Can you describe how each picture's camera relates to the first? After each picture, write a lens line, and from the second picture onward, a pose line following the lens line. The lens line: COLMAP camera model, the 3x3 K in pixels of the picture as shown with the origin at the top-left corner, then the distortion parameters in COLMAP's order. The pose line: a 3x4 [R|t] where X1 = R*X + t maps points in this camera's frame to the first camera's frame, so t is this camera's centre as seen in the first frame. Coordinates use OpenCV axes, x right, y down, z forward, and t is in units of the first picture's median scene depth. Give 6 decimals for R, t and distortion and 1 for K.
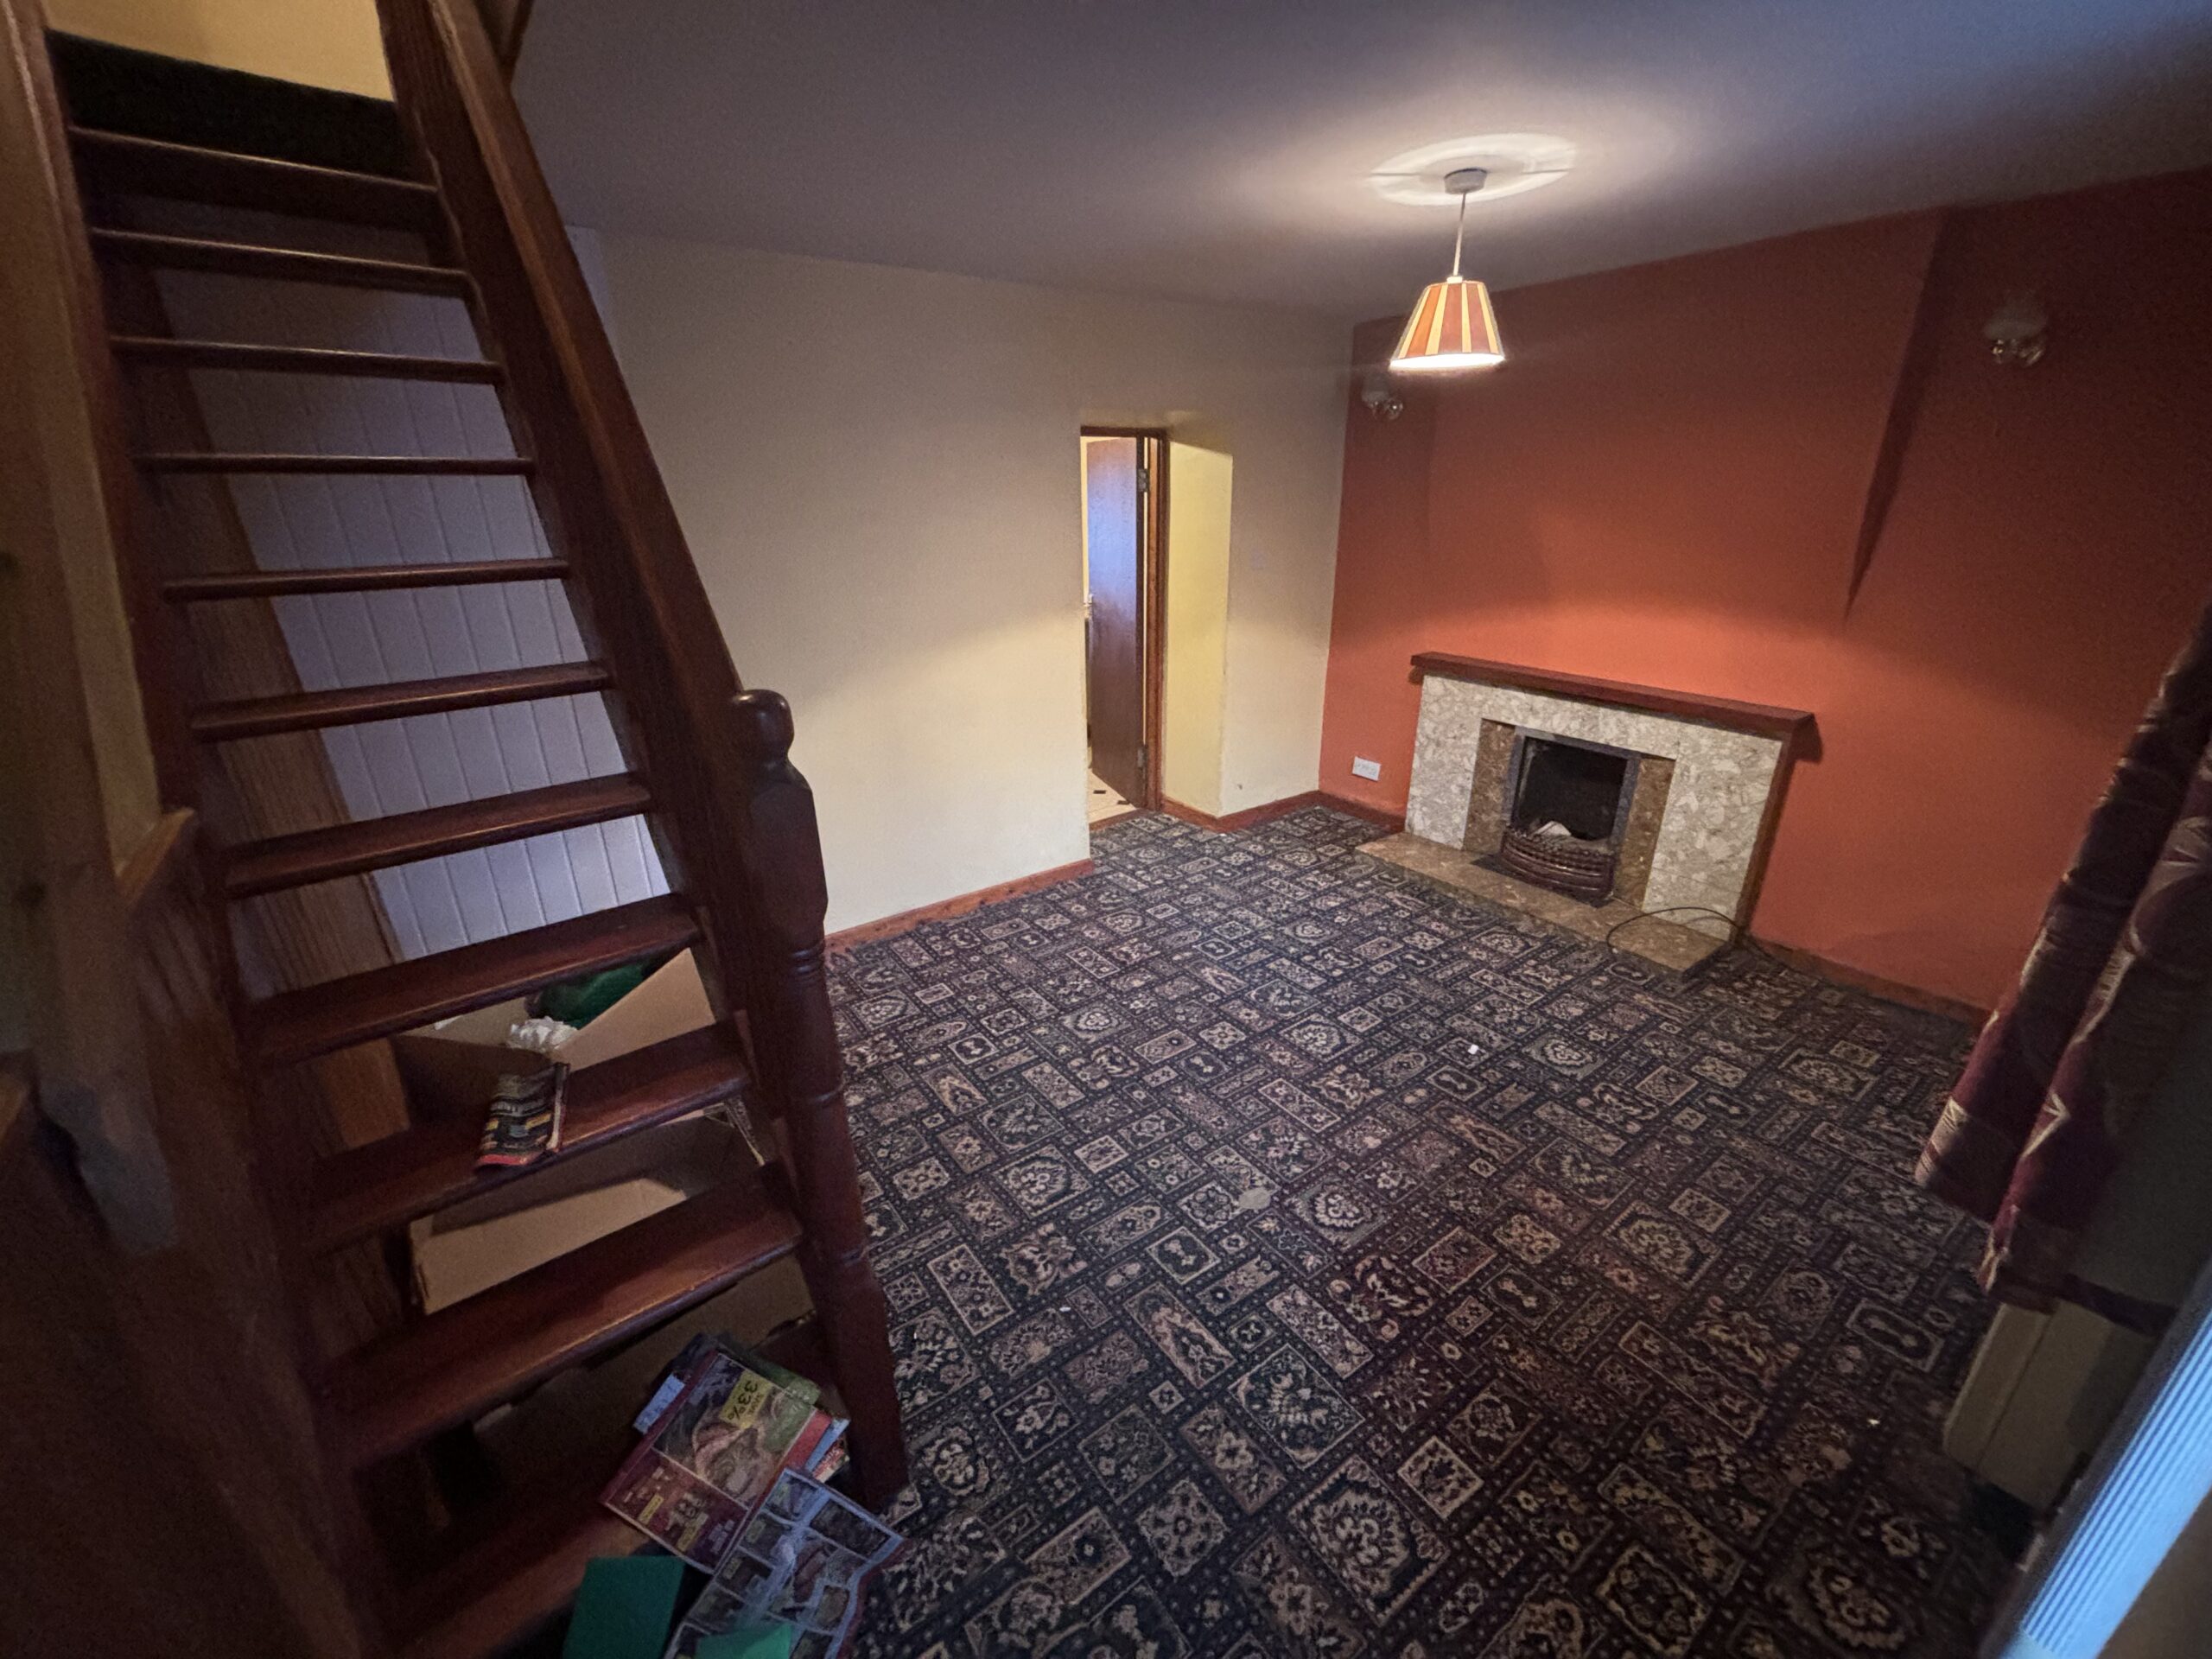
lens RADIAL K [[885.9, 0, 1112.8], [0, 885.9, 828.7], [0, 0, 1]] dist [0.009197, 0.000654]
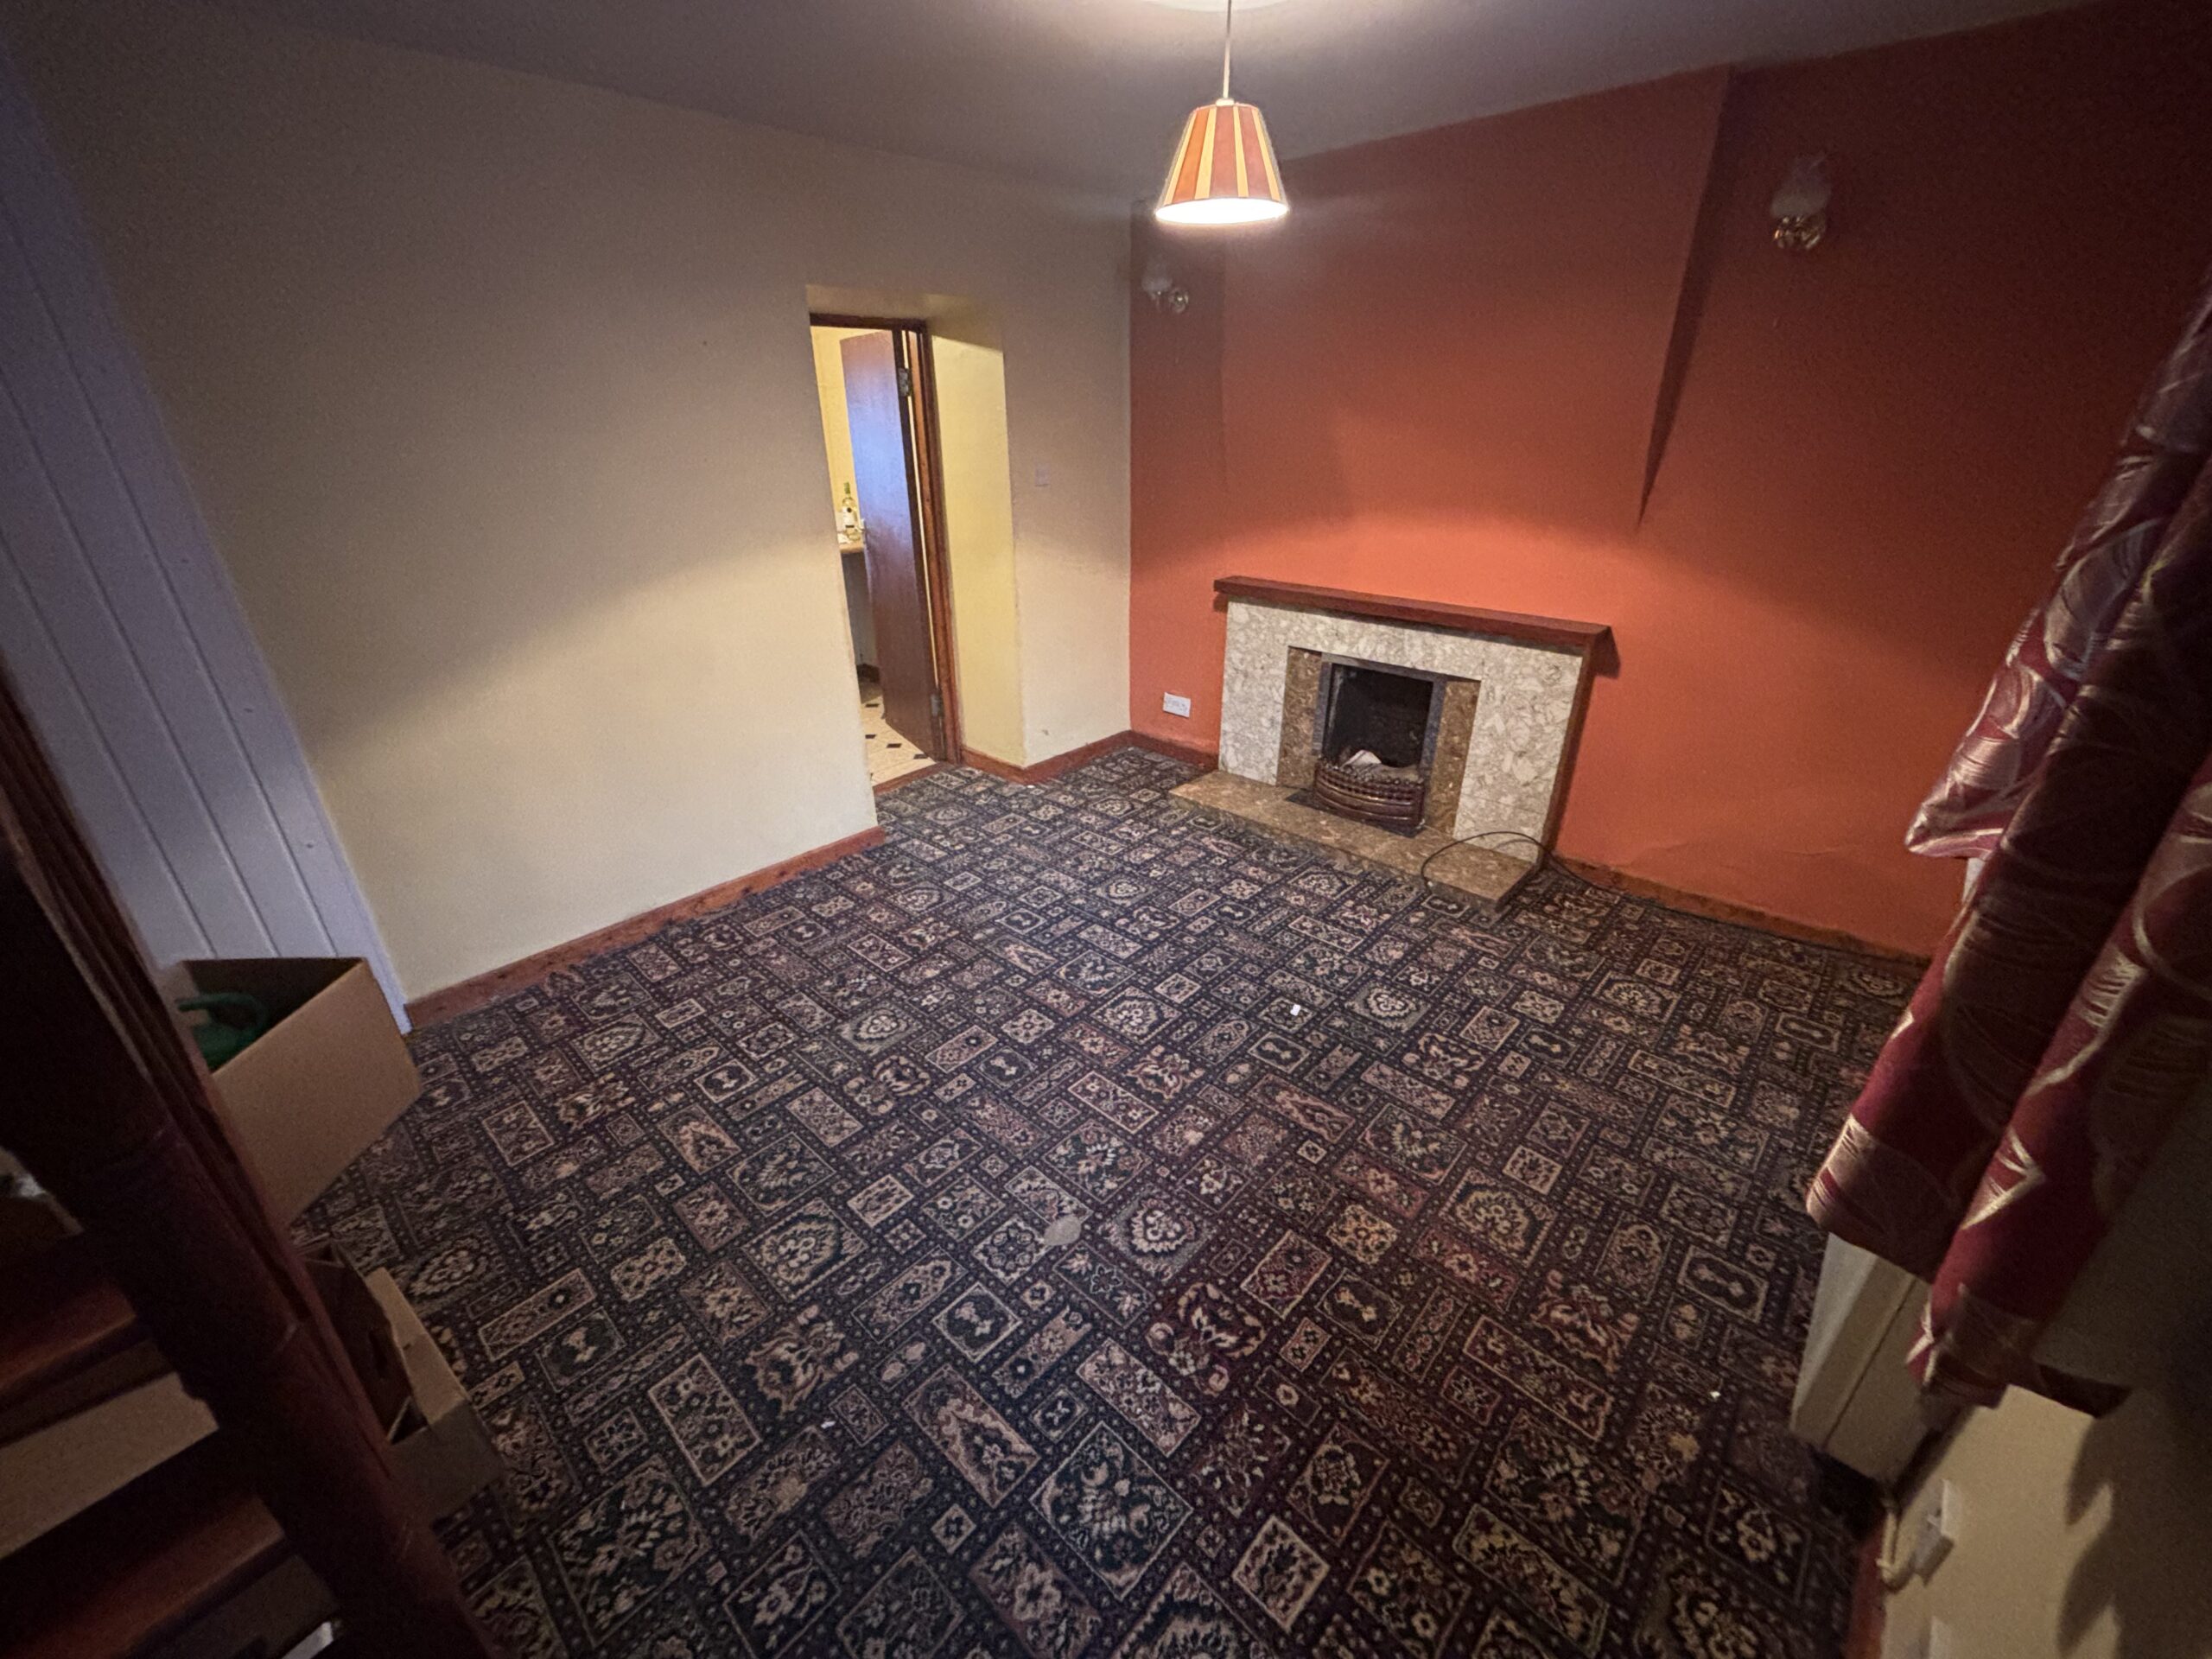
lens RADIAL K [[885.9, 0, 1100.4], [0, 885.9, 830.4], [0, 0, 1]] dist [0.009197, 0.000654]
pose [[0.982458, -0.081073, 0.167940, 0.079706], [0.068494, 0.994487, 0.079397, -0.031580], [-0.173452, -0.066501, 0.982595, 0.172171]]
